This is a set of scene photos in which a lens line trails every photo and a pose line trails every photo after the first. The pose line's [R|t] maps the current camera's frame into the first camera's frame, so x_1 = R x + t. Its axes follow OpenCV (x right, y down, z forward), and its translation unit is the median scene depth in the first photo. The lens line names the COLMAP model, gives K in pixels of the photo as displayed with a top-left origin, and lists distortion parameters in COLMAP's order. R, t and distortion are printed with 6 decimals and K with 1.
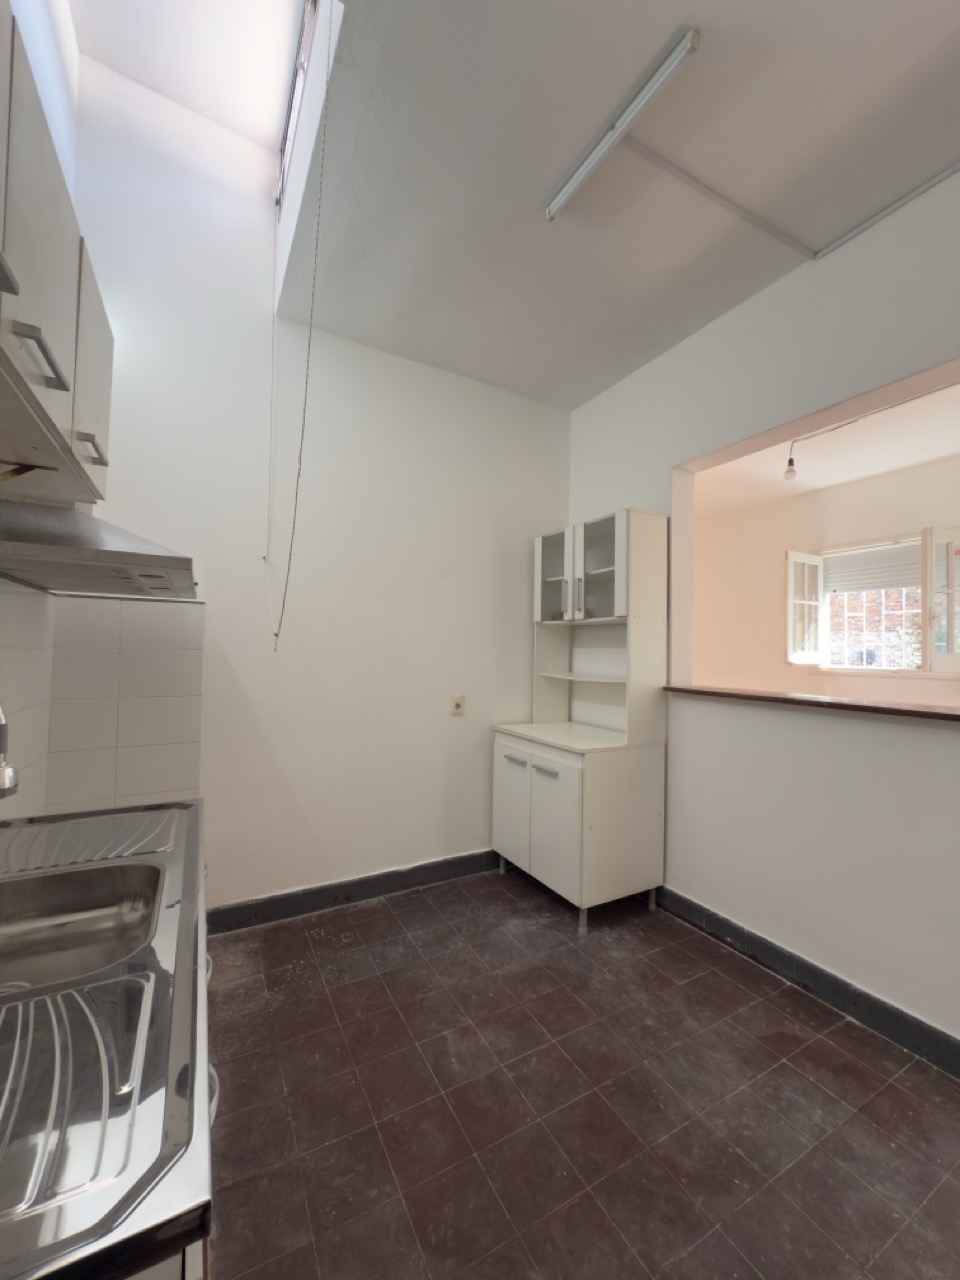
lens RADIAL K [[504.8, 0, 480.0], [0, 504.8, 640.0], [0, 0, 1]] dist [-0.001257, -0.000863]
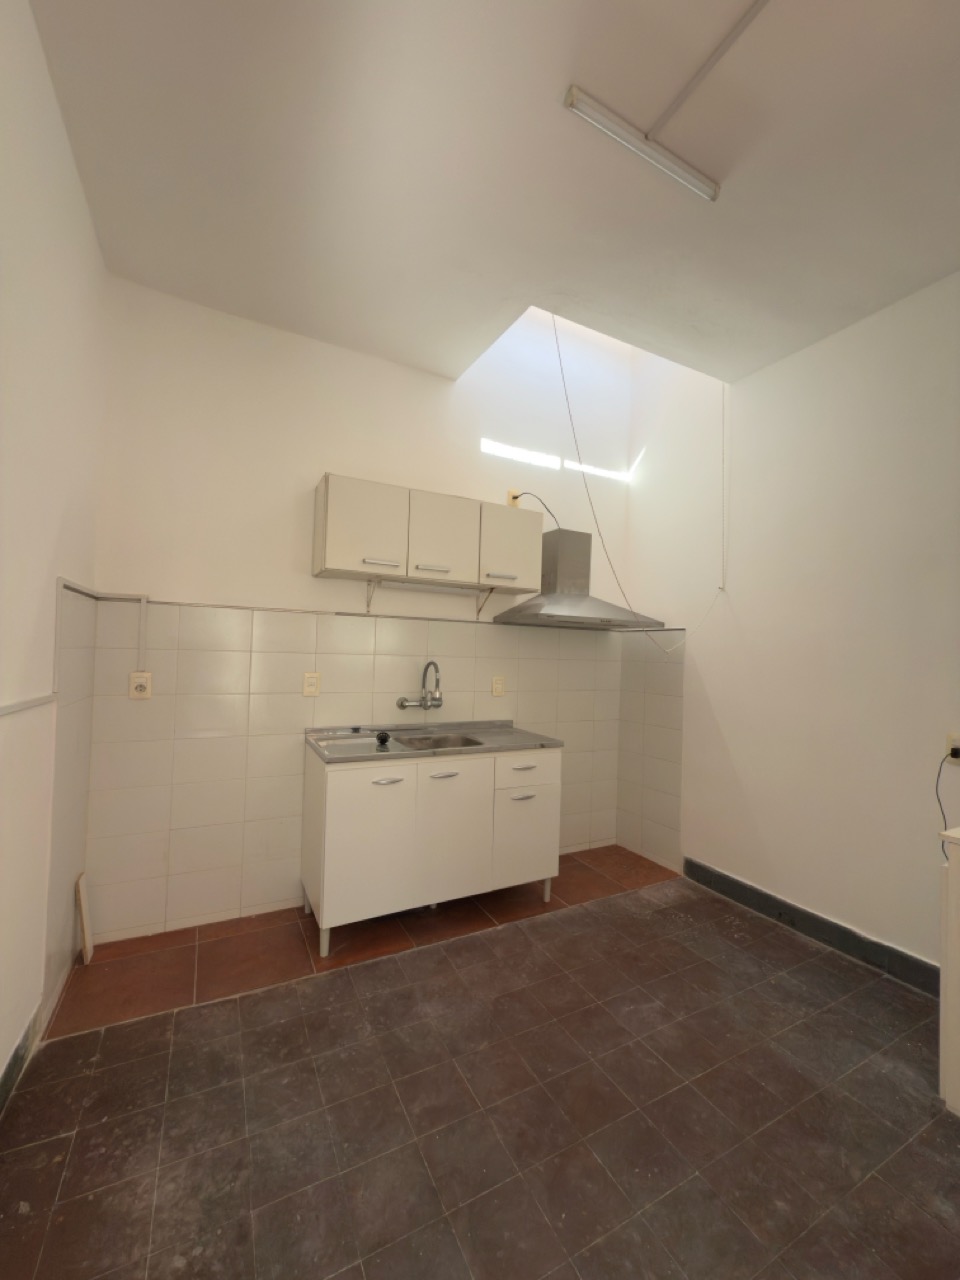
lens RADIAL K [[504.8, 0, 480.0], [0, 504.8, 640.0], [0, 0, 1]] dist [-0.001257, -0.000863]
pose [[-0.023388, -0.043445, -0.998782, 0.855740], [-0.005899, 0.999044, -0.043318, 0.018556], [0.999709, 0.004879, -0.023622, 0.487407]]
